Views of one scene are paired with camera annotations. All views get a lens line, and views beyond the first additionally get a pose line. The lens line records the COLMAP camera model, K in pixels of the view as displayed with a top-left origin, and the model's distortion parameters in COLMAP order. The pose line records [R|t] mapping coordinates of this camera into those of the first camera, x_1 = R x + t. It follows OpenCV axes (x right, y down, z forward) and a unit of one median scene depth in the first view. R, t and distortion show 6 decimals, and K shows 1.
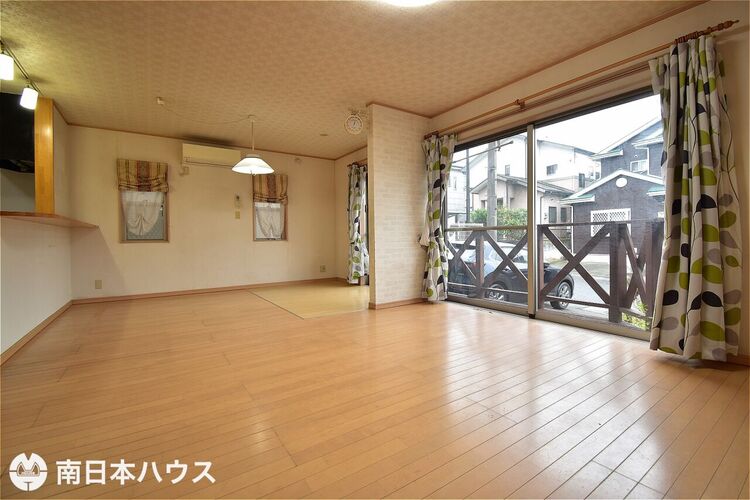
lens RADIAL K [[330.9, 0, 378.2], [0, 330.9, 246.4], [0, 0, 1]] dist [0.020178, -0.026115]
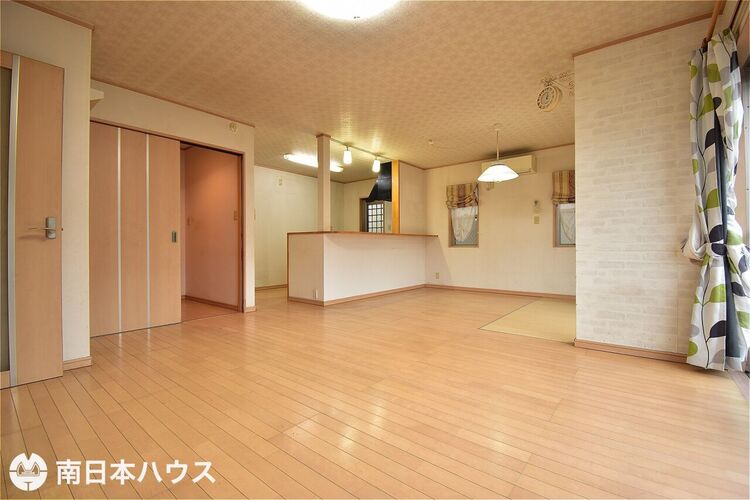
lens RADIAL K [[330.9, 0, 378.2], [0, 330.9, 246.4], [0, 0, 1]] dist [0.020178, -0.026115]
pose [[0.286935, 0.010794, -0.957889, 0.502969], [-0.023412, 0.999717, 0.004252, -0.013649], [0.957664, 0.021206, 0.287107, 0.362470]]
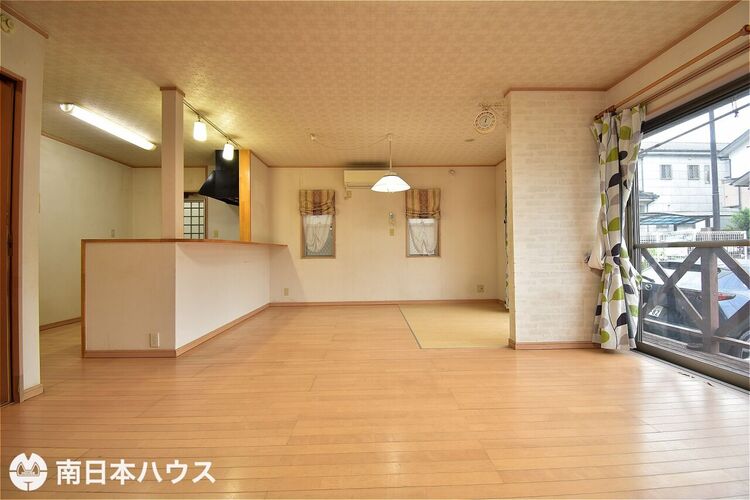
lens RADIAL K [[330.9, 0, 378.2], [0, 330.9, 246.4], [0, 0, 1]] dist [0.020178, -0.026115]
pose [[0.839138, -0.007004, -0.543873, 0.136275], [-0.012051, 0.999432, -0.031464, -0.022030], [0.543785, 0.032956, 0.838577, 0.146679]]
